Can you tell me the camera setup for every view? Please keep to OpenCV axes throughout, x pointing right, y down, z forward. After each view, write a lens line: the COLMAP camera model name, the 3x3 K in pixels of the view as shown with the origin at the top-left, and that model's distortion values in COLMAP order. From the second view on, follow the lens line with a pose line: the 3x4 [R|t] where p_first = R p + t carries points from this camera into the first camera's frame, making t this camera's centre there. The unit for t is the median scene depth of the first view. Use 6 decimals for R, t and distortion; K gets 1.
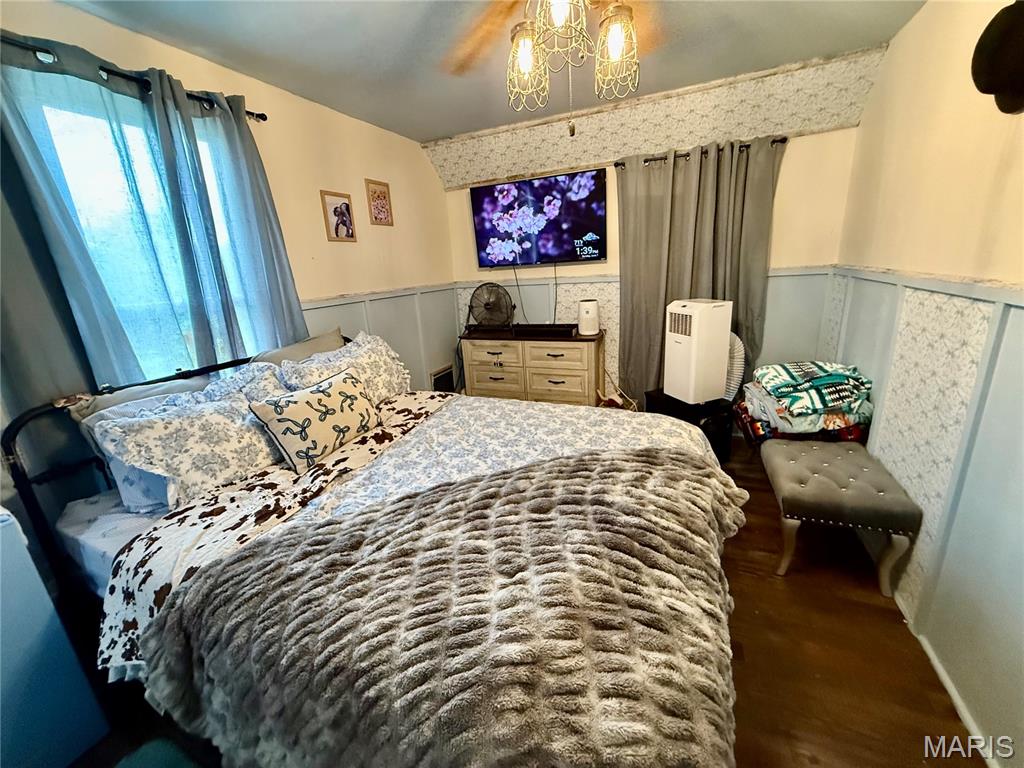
lens RADIAL K [[406.9, 0, 509.1], [0, 406.9, 383.9], [0, 0, 1]] dist [-0.002929, 0.000594]
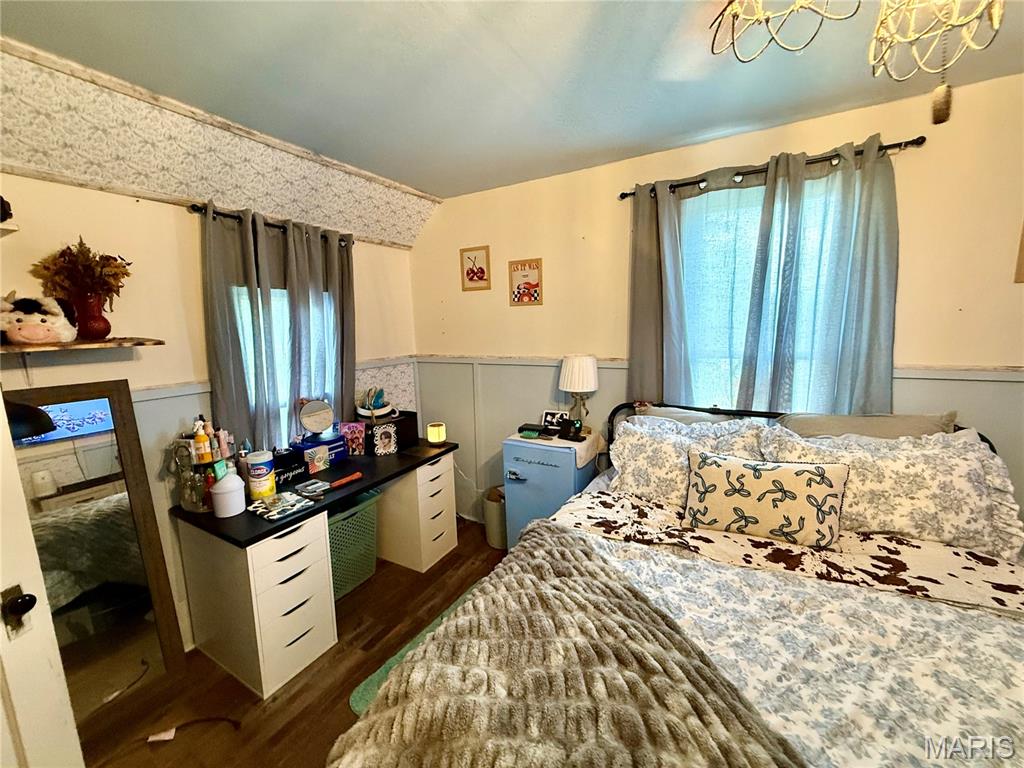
lens RADIAL K [[406.9, 0, 509.1], [0, 406.9, 383.9], [0, 0, 1]] dist [-0.002929, 0.000594]
pose [[-0.099674, 0.209961, -0.972616, 0.453281], [-0.247298, 0.941586, 0.228605, -0.244021], [0.963799, 0.263312, -0.041928, 0.491688]]
